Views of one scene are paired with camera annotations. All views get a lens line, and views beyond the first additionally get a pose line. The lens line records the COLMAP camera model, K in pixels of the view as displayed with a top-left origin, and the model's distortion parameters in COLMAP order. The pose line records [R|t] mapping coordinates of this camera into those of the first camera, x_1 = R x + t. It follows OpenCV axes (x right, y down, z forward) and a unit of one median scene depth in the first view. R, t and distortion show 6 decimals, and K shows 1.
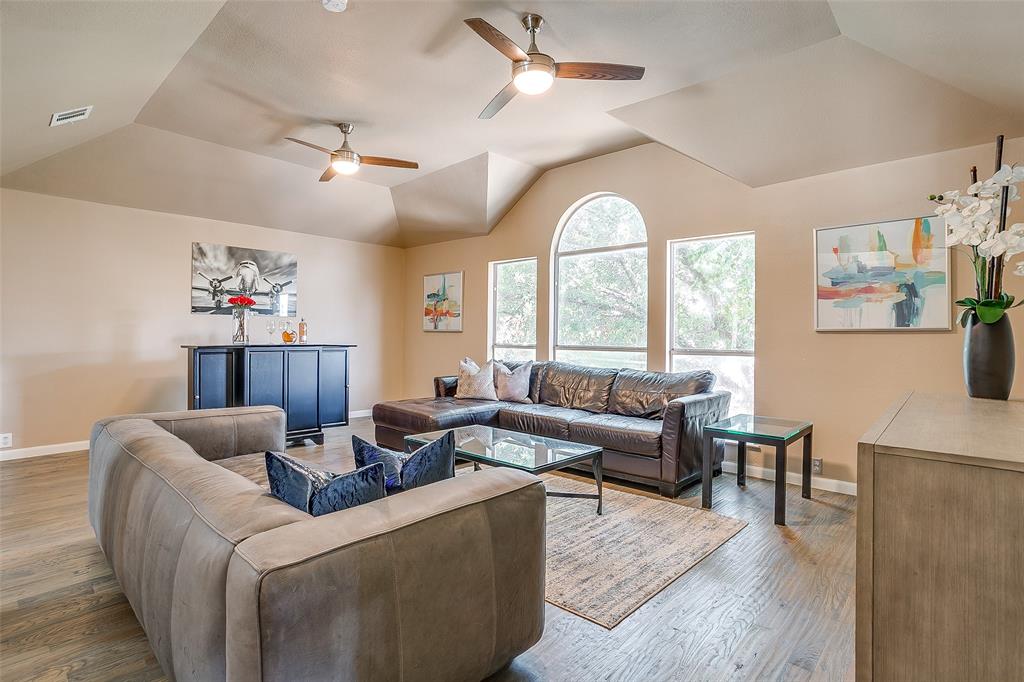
lens RADIAL K [[500.4, 0, 505.7], [0, 500.4, 337.3], [0, 0, 1]] dist [-0.048946, 0.024478]
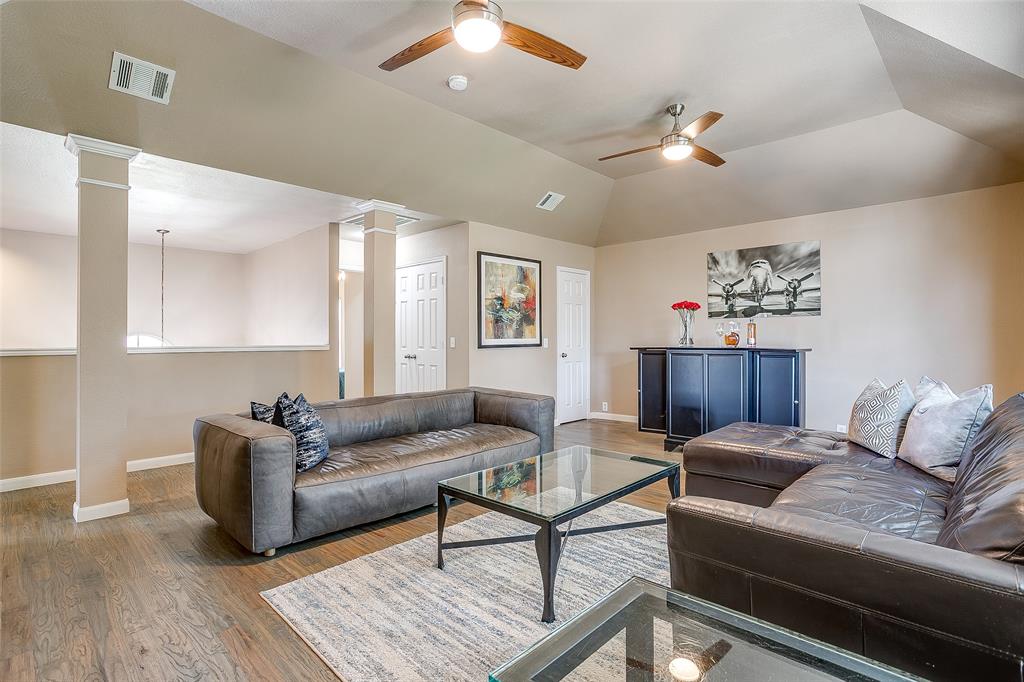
lens RADIAL K [[500.4, 0, 501.5], [0, 500.4, 341.1], [0, 0, 1]] dist [-0.048946, 0.024478]
pose [[-0.024340, -0.002244, -0.999701, 0.459793], [0.000051, 0.999997, -0.002246, 0.003859], [0.999704, -0.000106, -0.024340, 0.546631]]
